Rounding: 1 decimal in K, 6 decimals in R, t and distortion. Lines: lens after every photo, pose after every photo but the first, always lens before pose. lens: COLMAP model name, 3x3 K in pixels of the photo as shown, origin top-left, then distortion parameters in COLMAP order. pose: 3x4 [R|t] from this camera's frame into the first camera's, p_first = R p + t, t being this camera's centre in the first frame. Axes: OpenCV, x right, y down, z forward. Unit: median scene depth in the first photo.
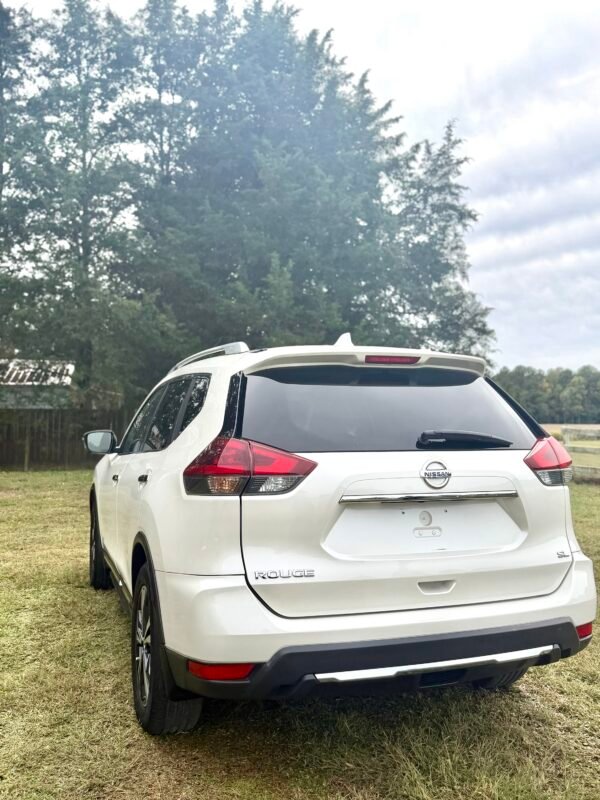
lens RADIAL K [[884.6, 0, 300.0], [0, 884.6, 400.0], [0, 0, 1]] dist [0.092656, -0.187889]
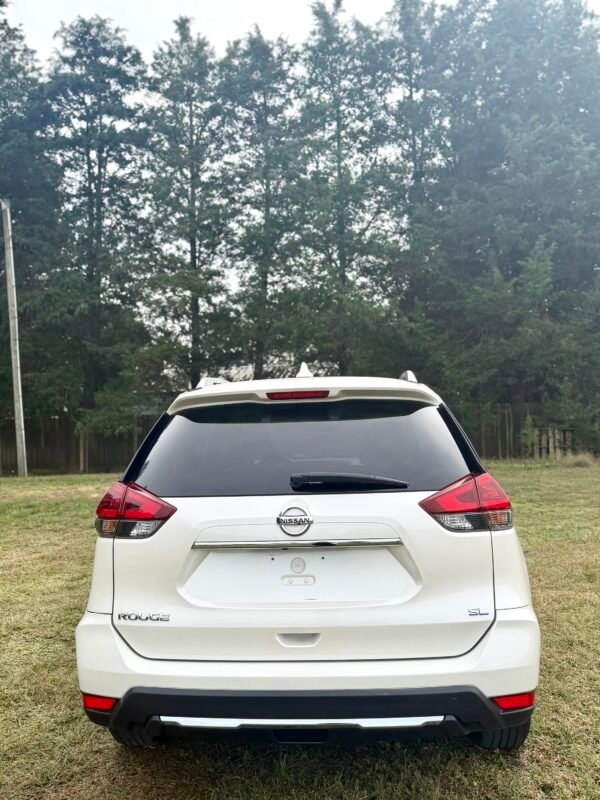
lens RADIAL K [[884.6, 0, 300.0], [0, 884.6, 400.0], [0, 0, 1]] dist [0.092656, -0.187889]
pose [[0.865737, -0.036733, -0.499150, 0.594172], [0.052009, 0.998507, 0.016724, -0.056602], [0.497790, -0.040439, 0.866354, 0.175638]]
